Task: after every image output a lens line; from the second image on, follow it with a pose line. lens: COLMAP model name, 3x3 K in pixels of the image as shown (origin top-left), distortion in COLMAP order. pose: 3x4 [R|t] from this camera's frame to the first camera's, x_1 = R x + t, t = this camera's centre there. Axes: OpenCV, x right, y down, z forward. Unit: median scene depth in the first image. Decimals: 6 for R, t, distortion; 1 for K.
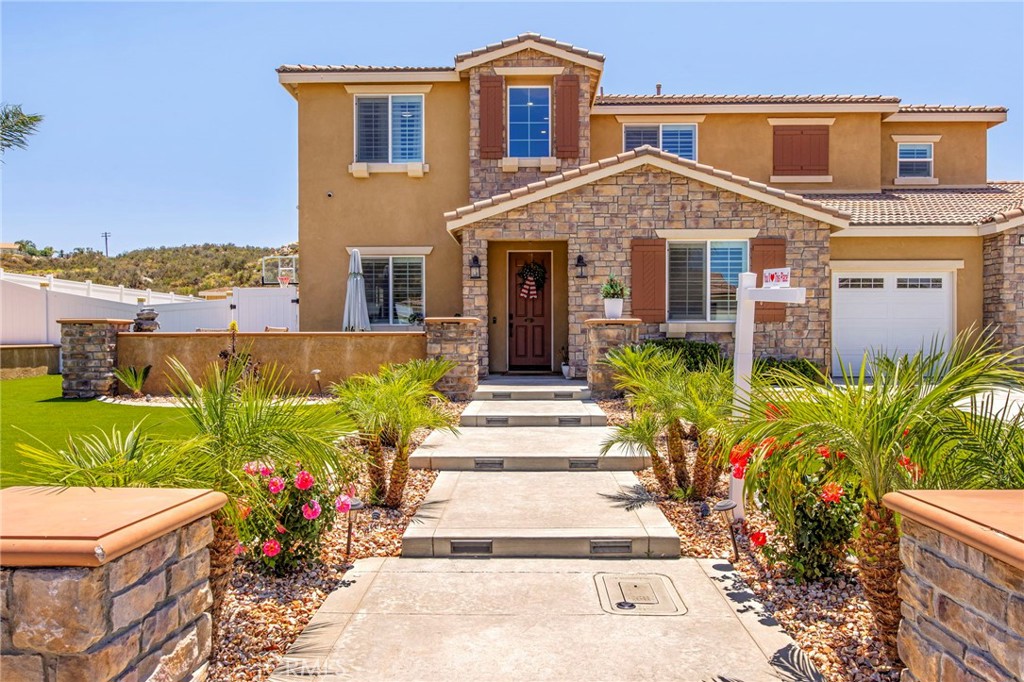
lens RADIAL K [[746.3, 0, 510.3], [0, 746.3, 358.4], [0, 0, 1]] dist [-0.014760, 0.004498]
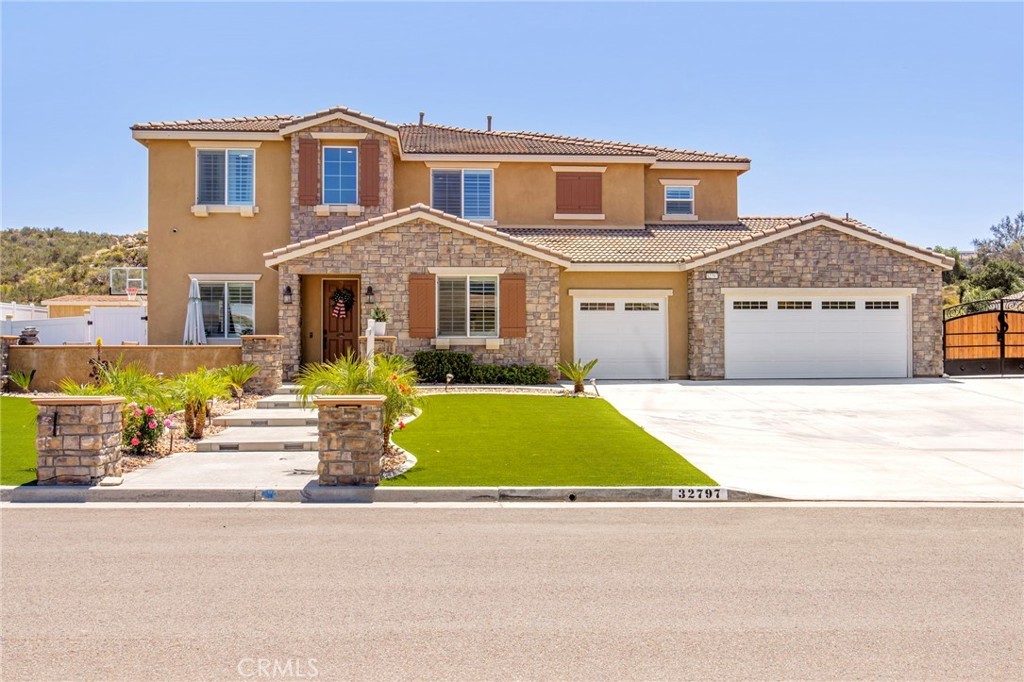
lens RADIAL K [[938.4, 0, 512.0], [0, 938.4, 341.0], [0, 0, 1]] dist [-0.009271, -0.008066]
pose [[0.995375, 0.000043, 0.096070, 0.169101], [0.003203, 0.999429, -0.033639, 0.012651], [-0.096017, 0.033791, 0.994806, -0.604154]]
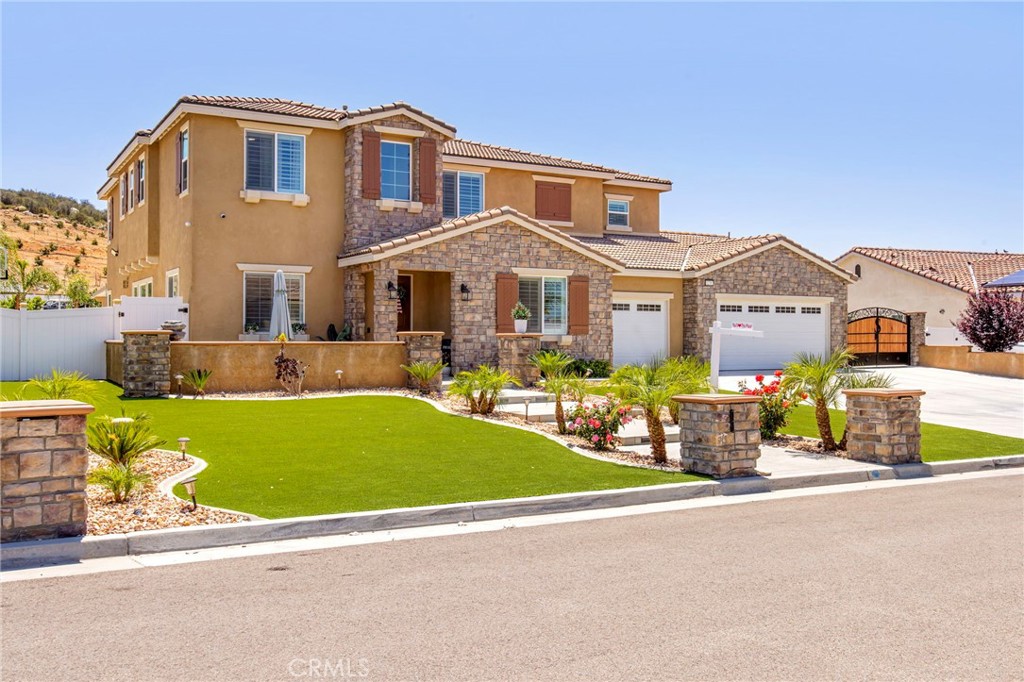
lens RADIAL K [[911.7, 0, 491.5], [0, 911.7, 349.3], [0, 0, 1]] dist [-0.031993, -0.000710]
pose [[0.863656, -0.002228, 0.504077, -0.634616], [0.009577, 0.999882, -0.011988, -0.000257], [-0.503991, 0.015181, 0.863575, -0.405348]]
